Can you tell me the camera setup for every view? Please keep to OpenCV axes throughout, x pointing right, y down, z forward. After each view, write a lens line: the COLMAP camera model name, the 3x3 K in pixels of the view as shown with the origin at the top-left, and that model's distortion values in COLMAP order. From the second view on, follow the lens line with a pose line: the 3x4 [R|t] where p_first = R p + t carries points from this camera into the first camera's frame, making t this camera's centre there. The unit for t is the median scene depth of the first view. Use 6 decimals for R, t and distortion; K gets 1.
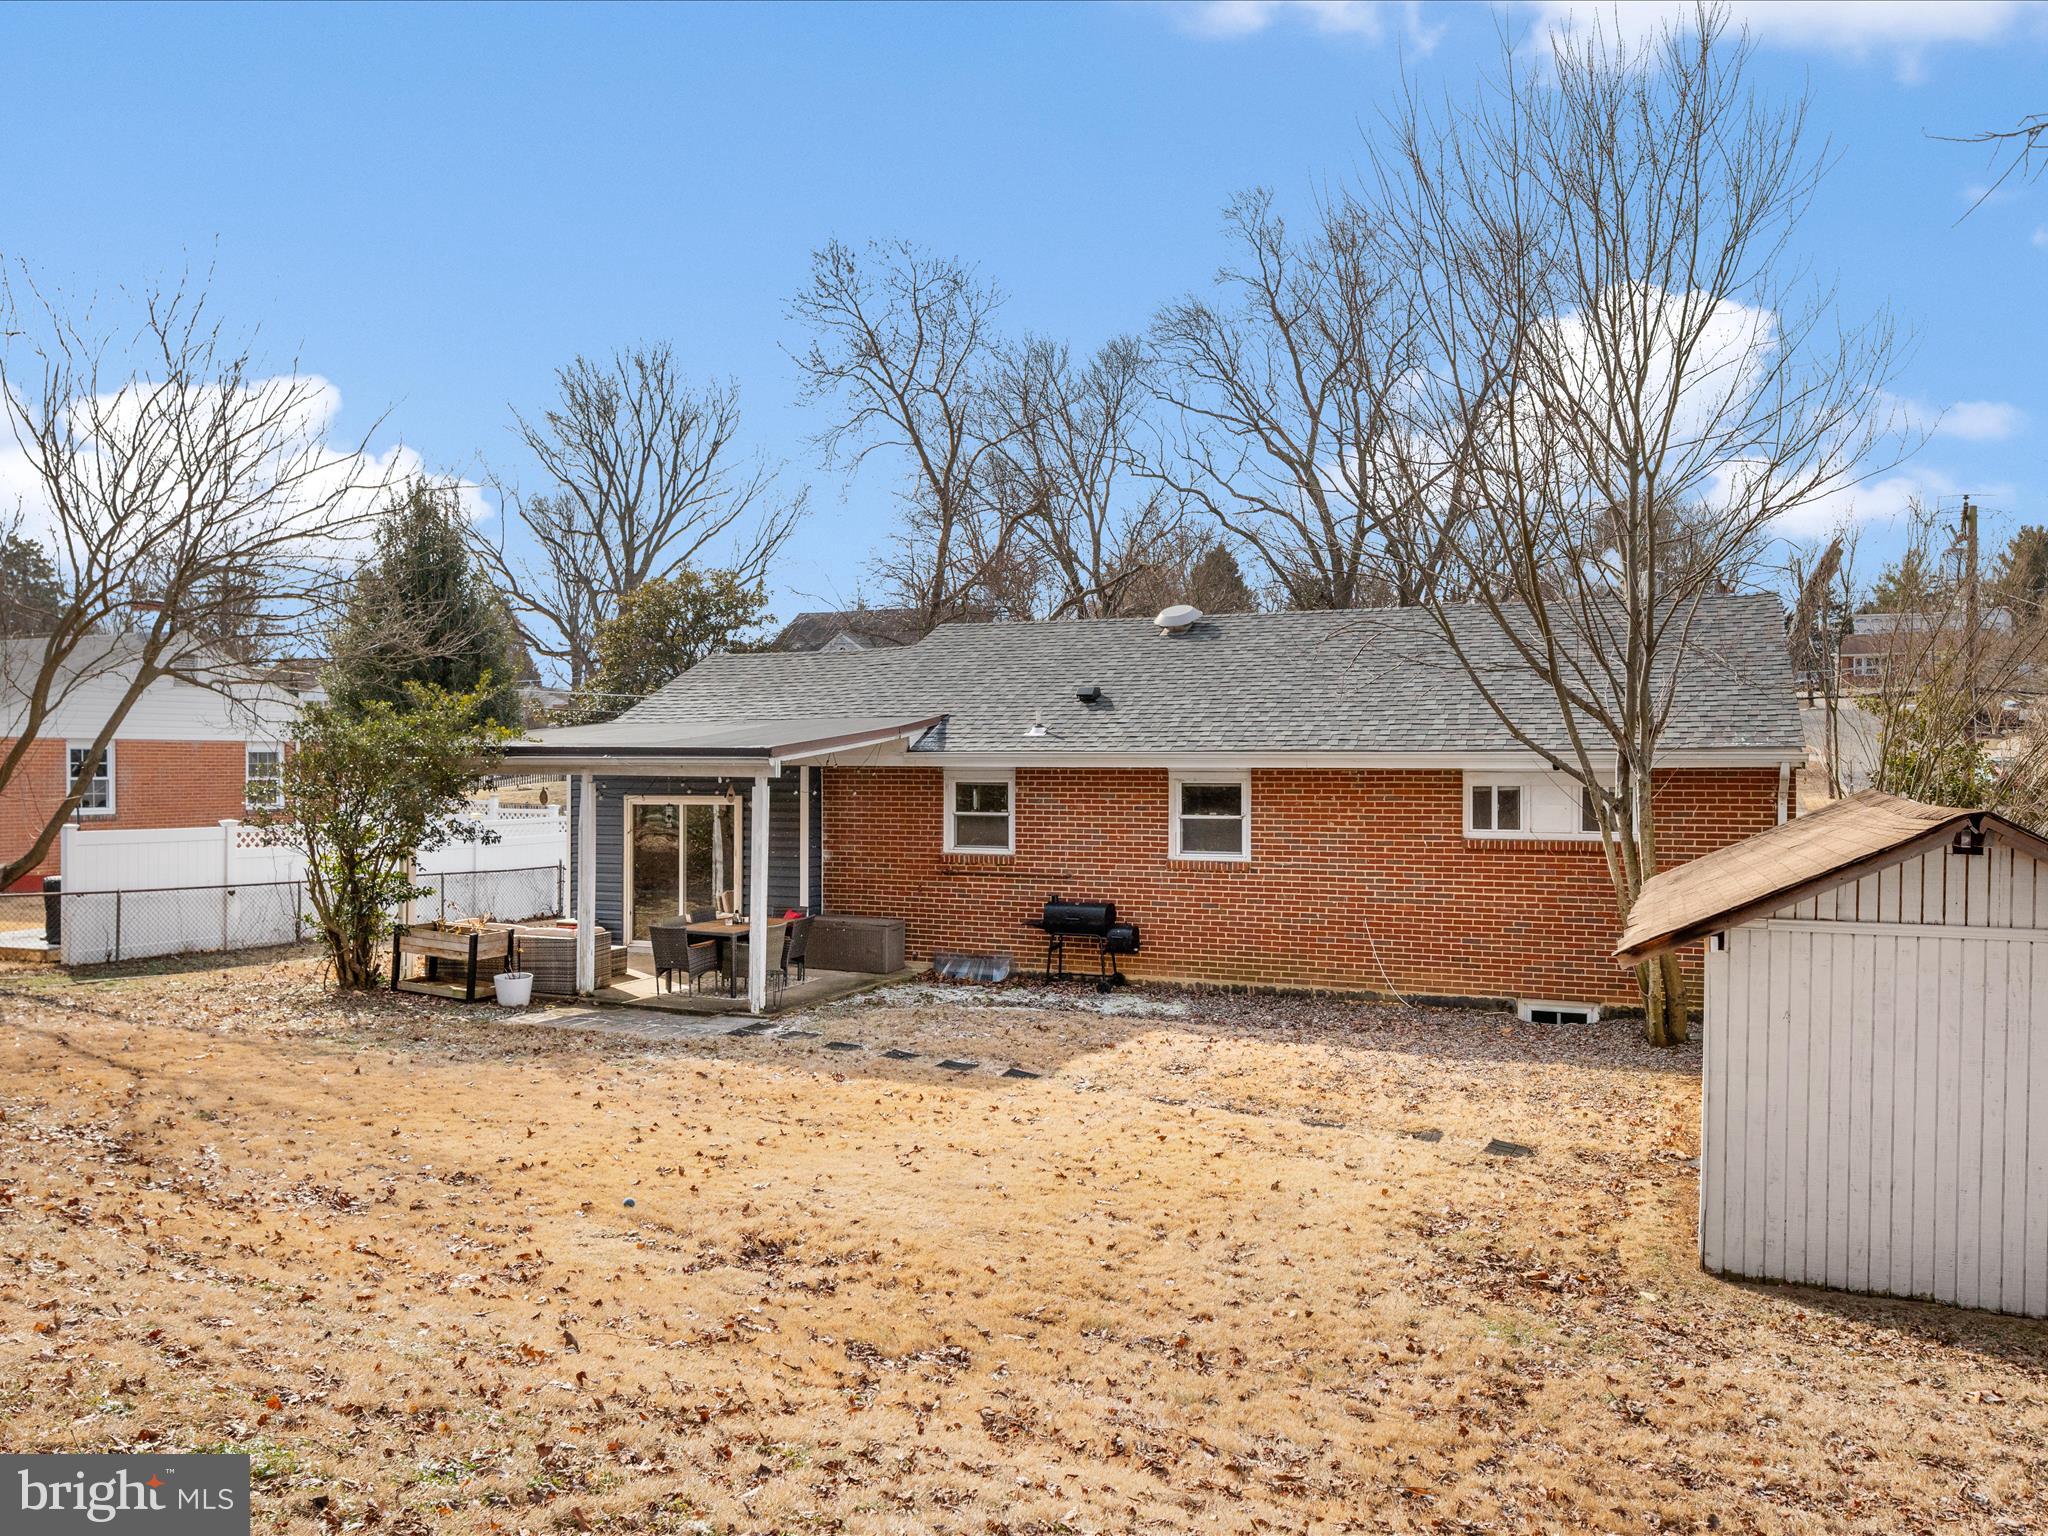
lens RADIAL K [[1533.9, 0, 1024.0], [0, 1533.9, 768.0], [0, 0, 1]] dist [-0.004256, -0.005970]
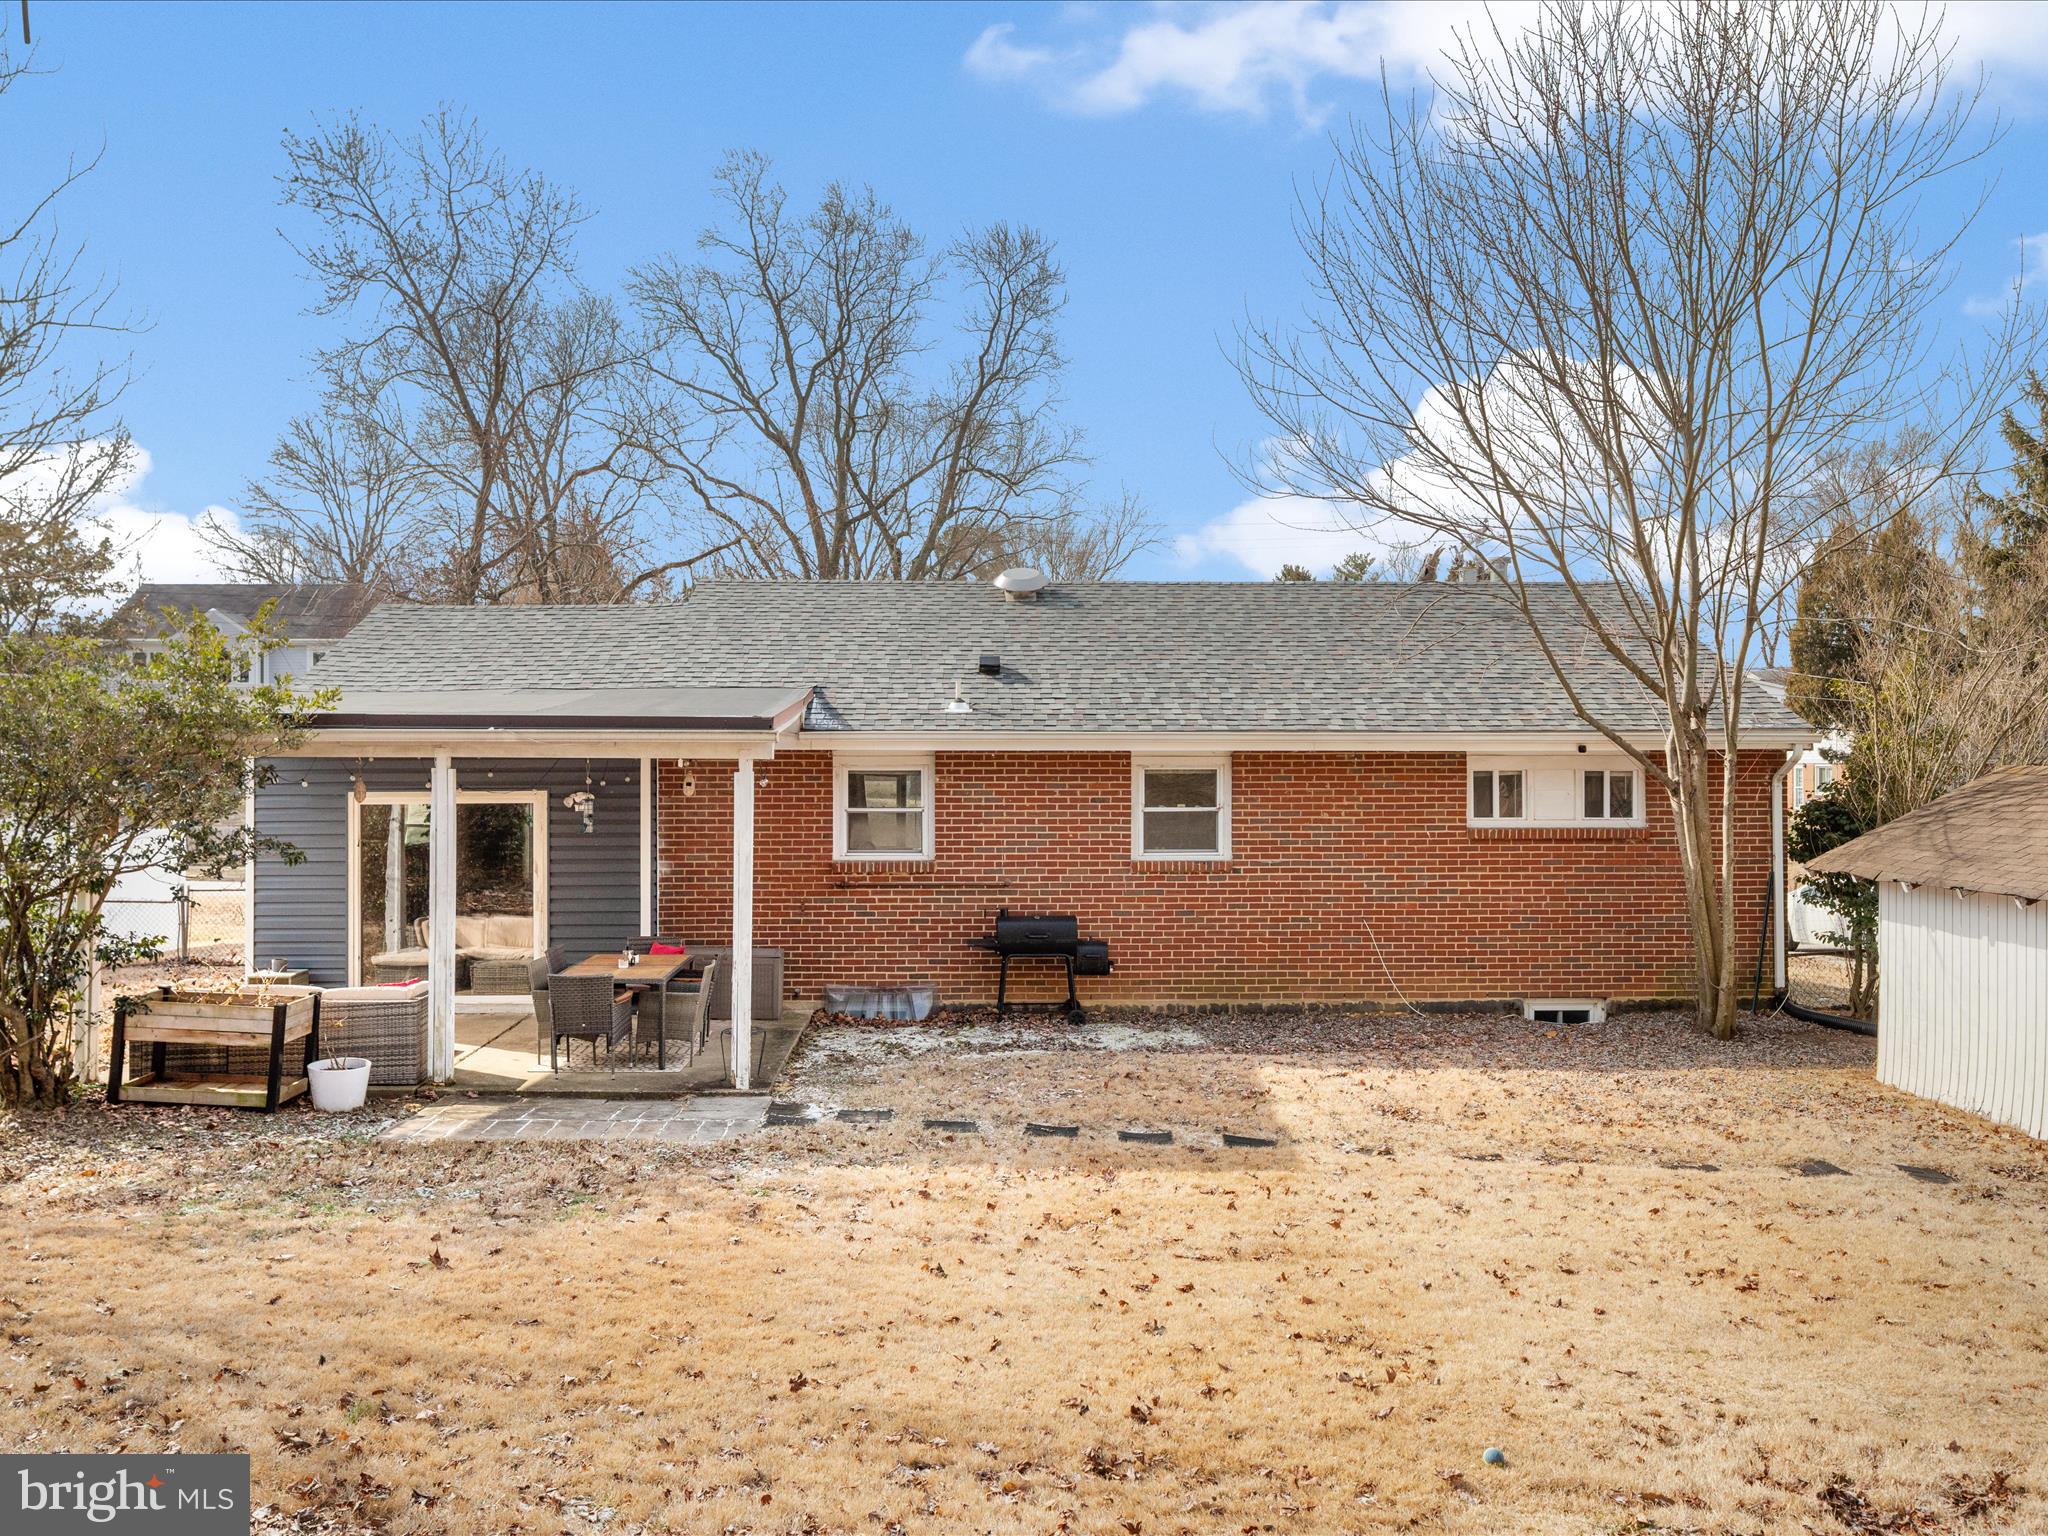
lens RADIAL K [[1533.9, 0, 1024.0], [0, 1533.9, 768.0], [0, 0, 1]] dist [-0.004256, -0.005970]
pose [[0.906437, -0.001144, 0.422339, -0.322864], [0.002749, 0.999991, -0.003192, 0.011702], [-0.422331, 0.004055, 0.906432, 0.267052]]
